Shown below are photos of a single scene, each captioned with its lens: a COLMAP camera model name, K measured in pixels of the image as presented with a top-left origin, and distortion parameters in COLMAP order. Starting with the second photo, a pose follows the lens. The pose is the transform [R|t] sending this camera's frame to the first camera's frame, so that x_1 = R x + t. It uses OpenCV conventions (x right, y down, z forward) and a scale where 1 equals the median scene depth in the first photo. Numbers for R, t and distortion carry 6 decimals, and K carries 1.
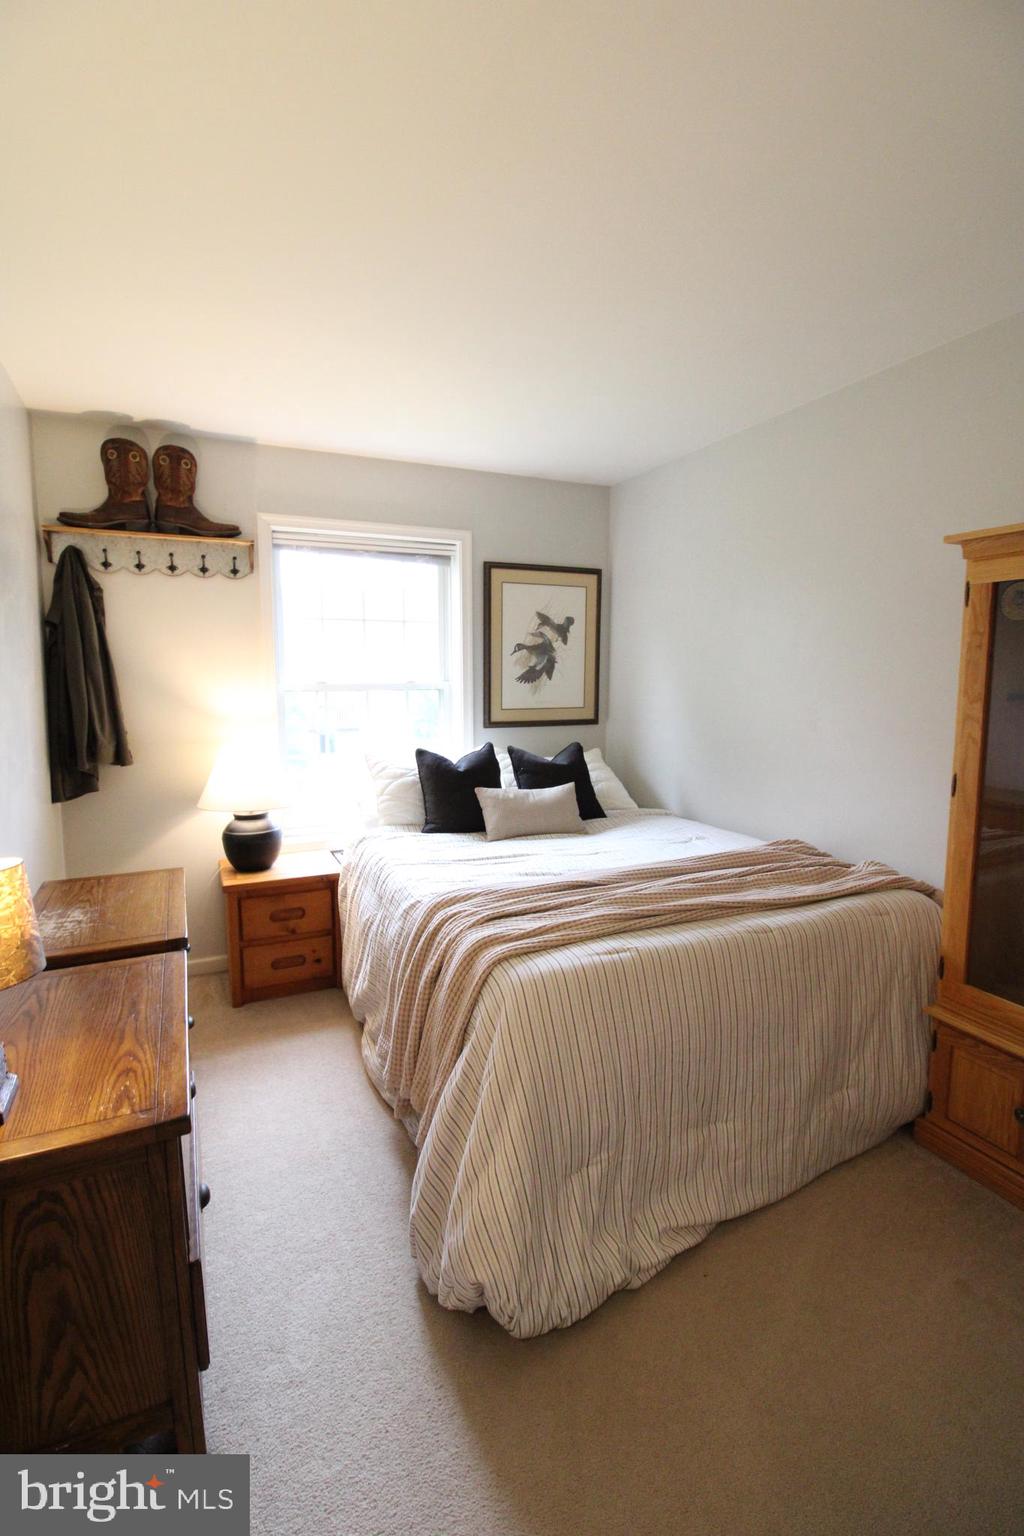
lens RADIAL K [[719.3, 0, 509.5], [0, 719.3, 770.0], [0, 0, 1]] dist [-0.000929, -0.012169]
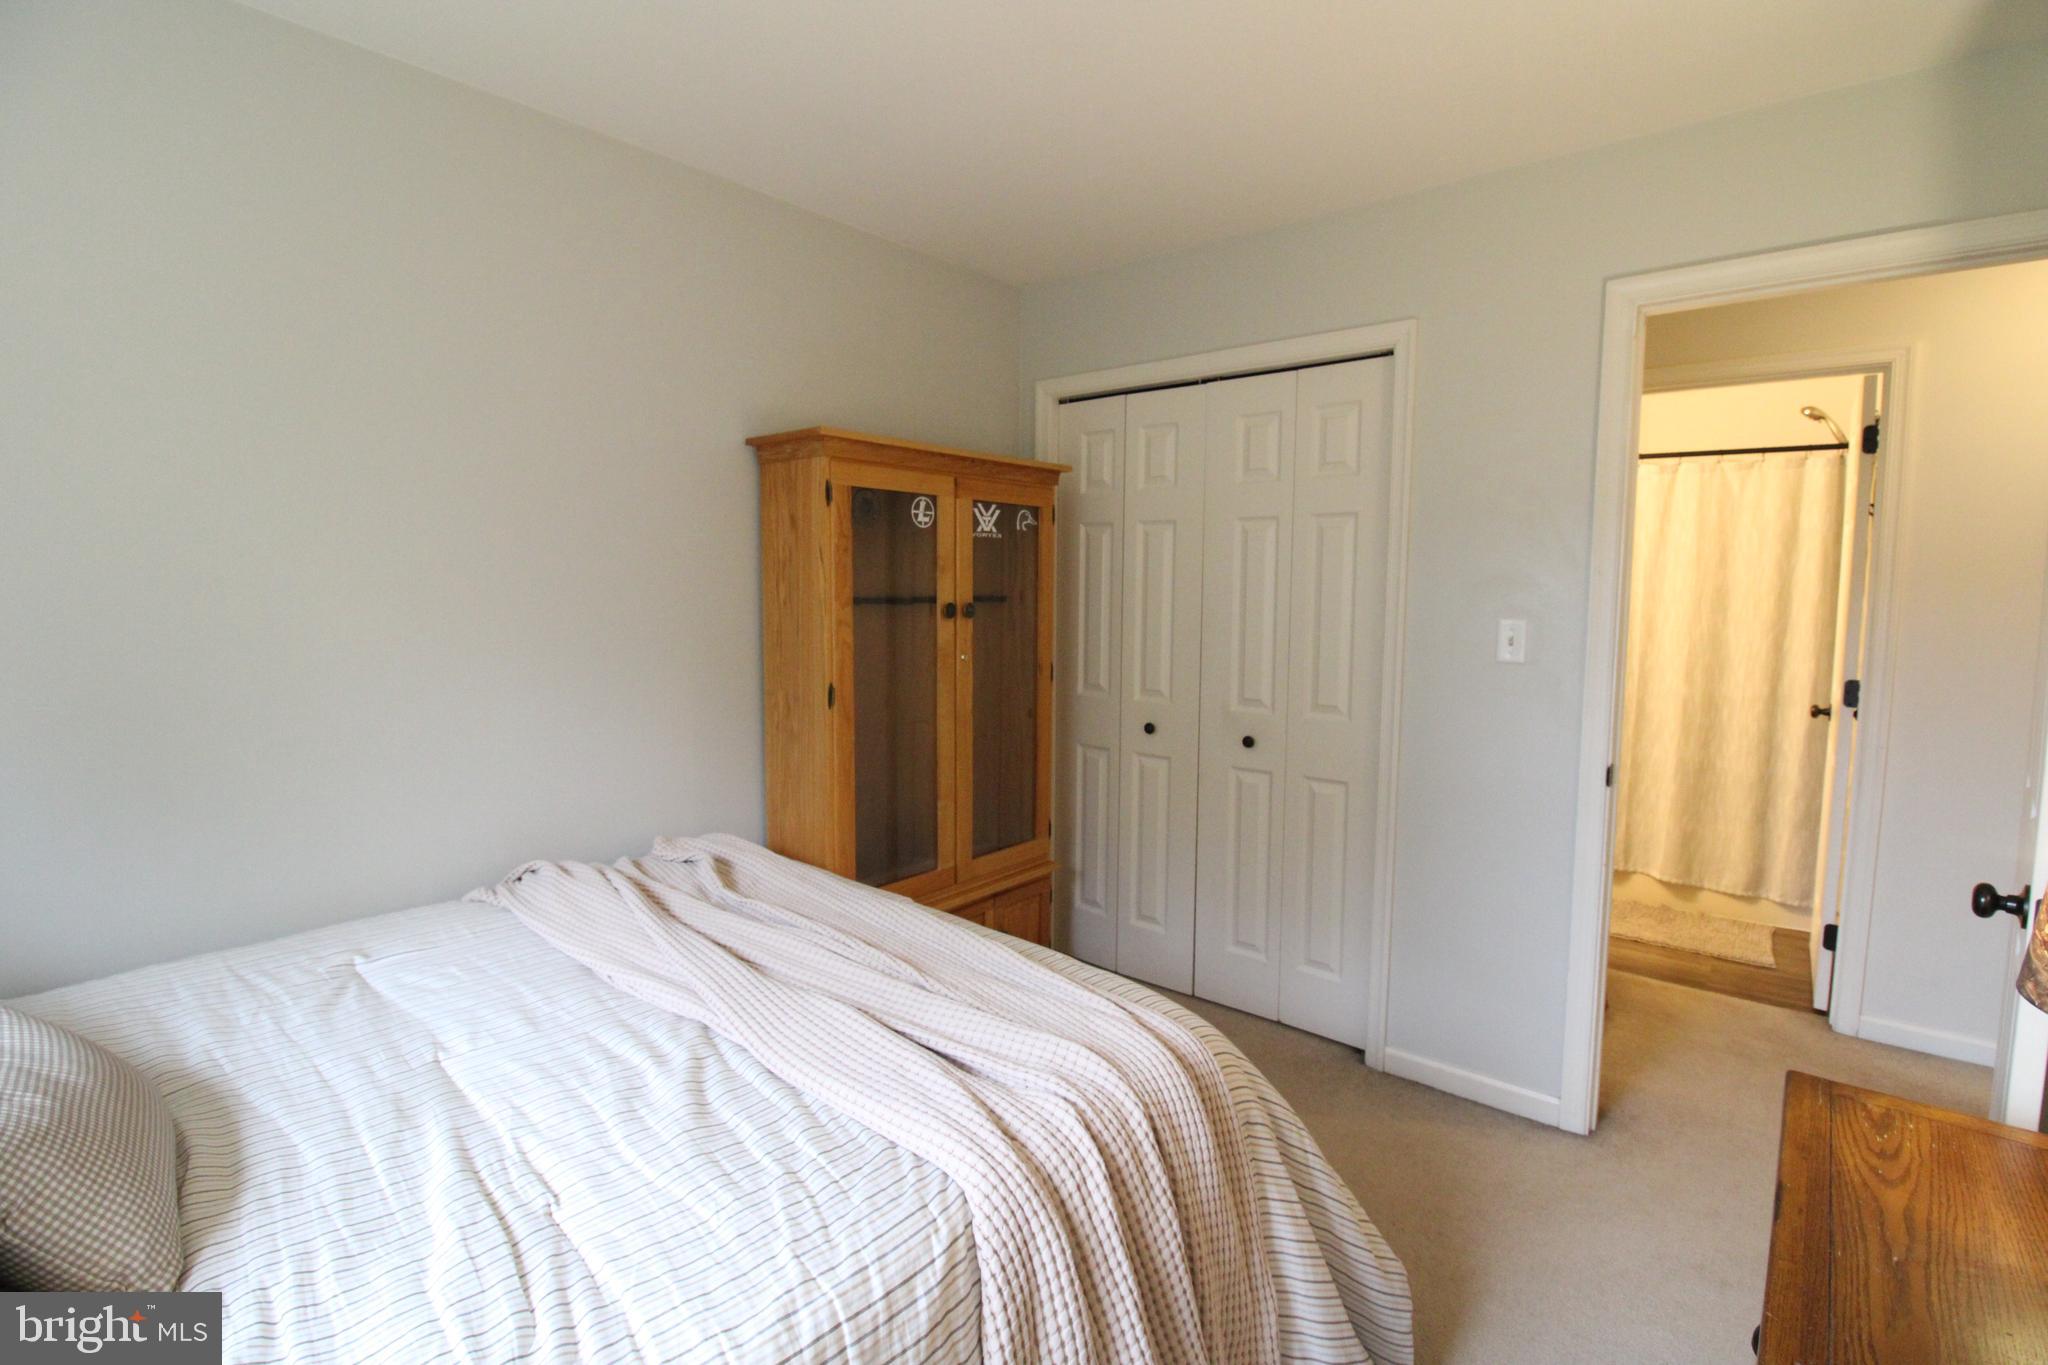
lens RADIAL K [[959.0, 0, 1013.4], [0, 959.0, 677.3], [0, 0, 1]] dist [-0.000929, -0.012169]
pose [[-0.426741, -0.089310, 0.899953, -0.574417], [0.113472, 0.981960, 0.151255, -0.157148], [-0.897227, 0.166666, -0.408909, 1.233613]]
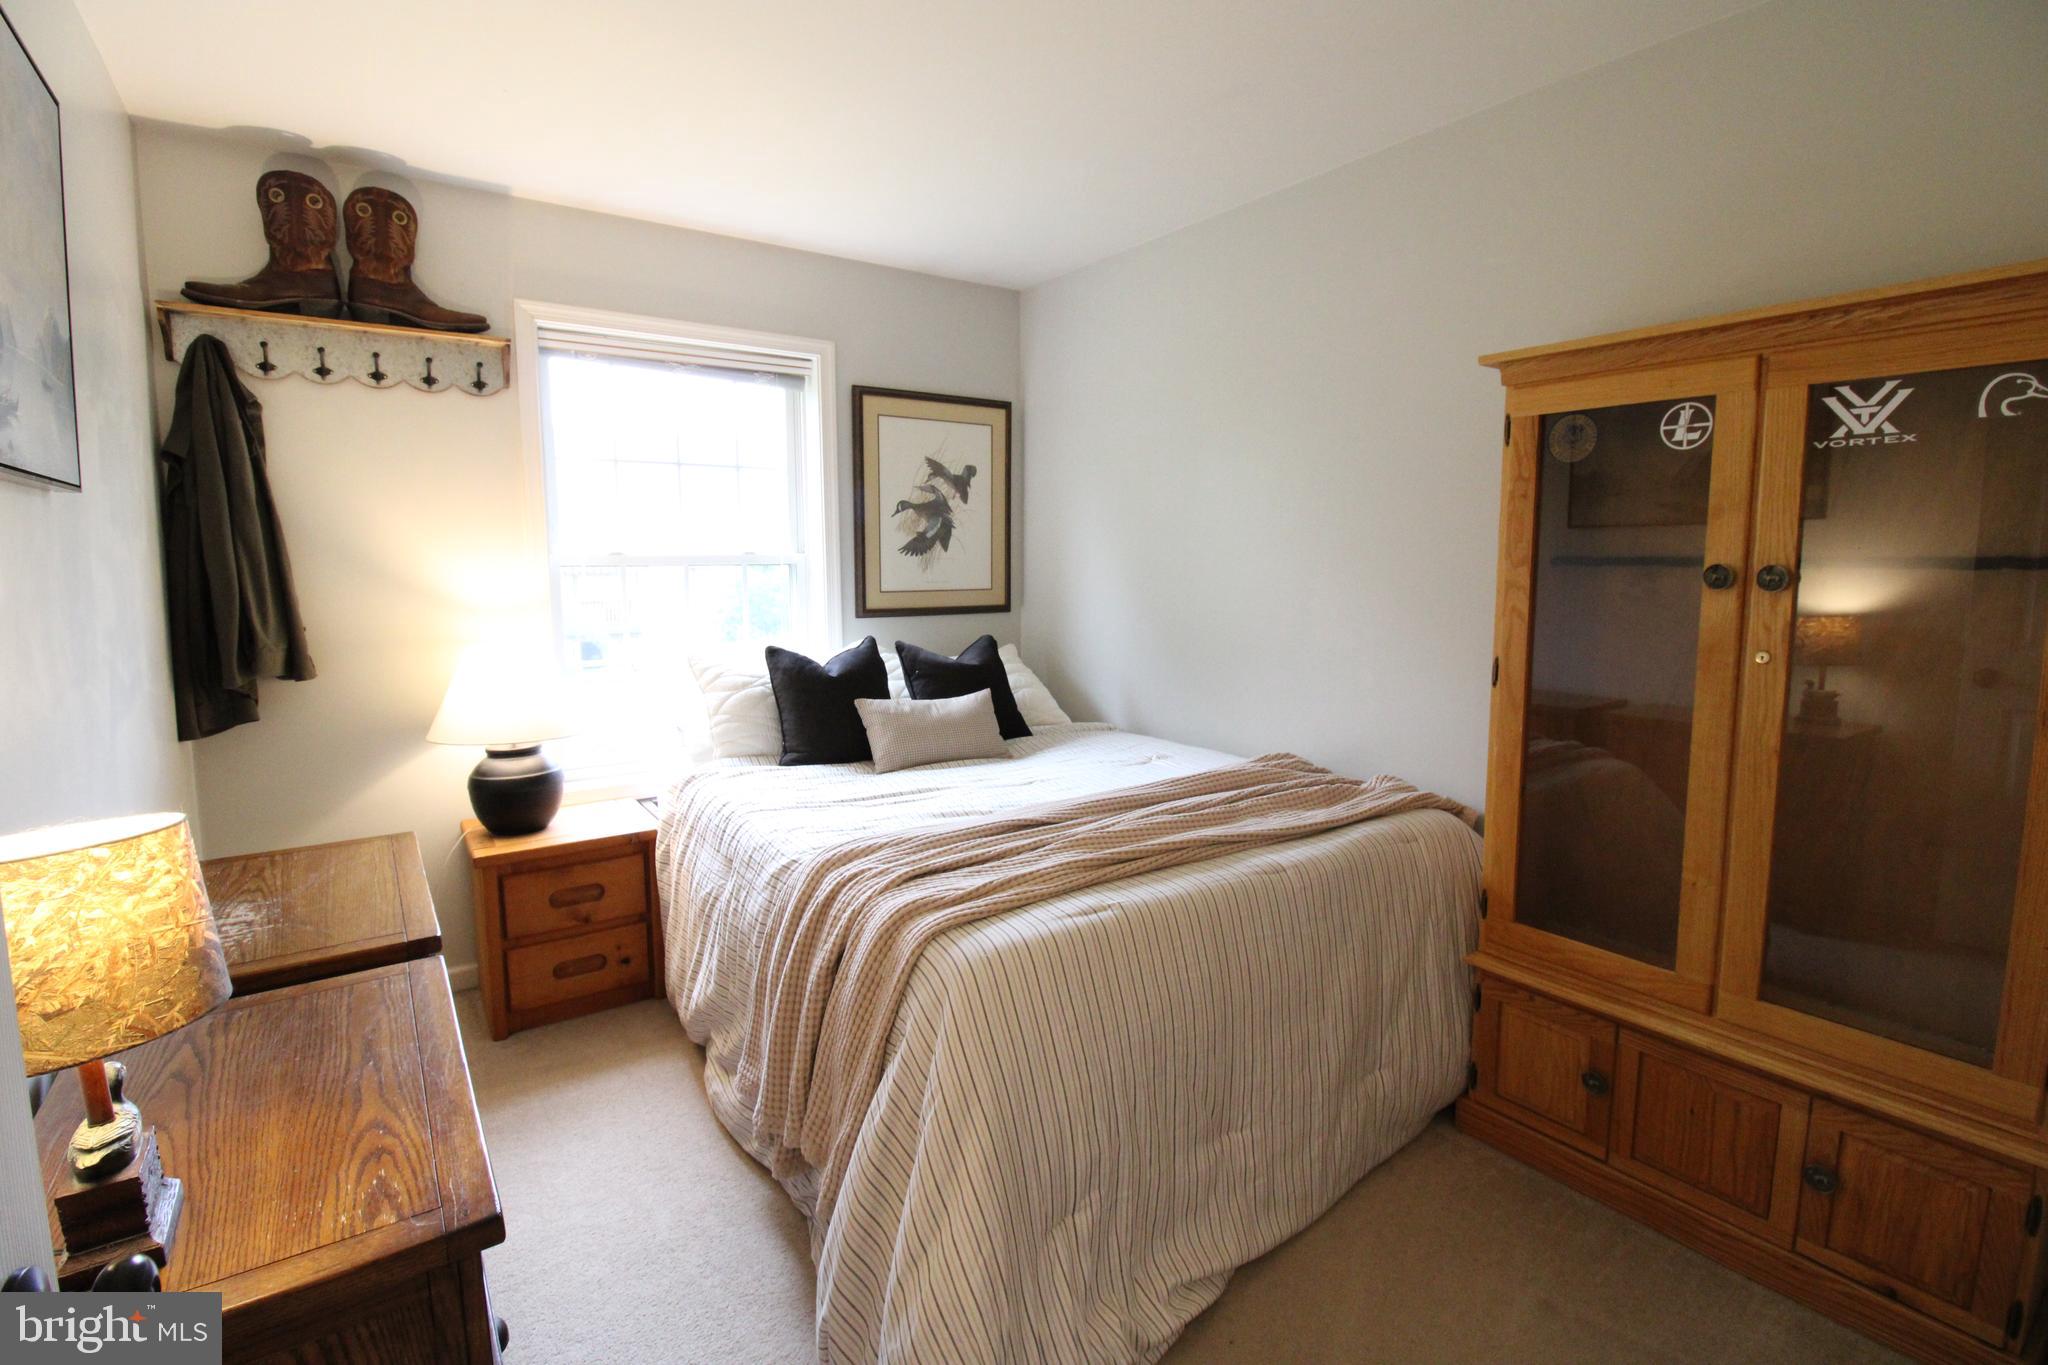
lens RADIAL K [[959.0, 0, 1034.2], [0, 959.0, 677.4], [0, 0, 1]] dist [-0.000929, -0.012169]
pose [[0.982053, -0.024469, 0.187014, -0.074588], [0.025942, 0.999649, -0.005433, 0.018992], [-0.186815, 0.010187, 0.982342, 0.054068]]
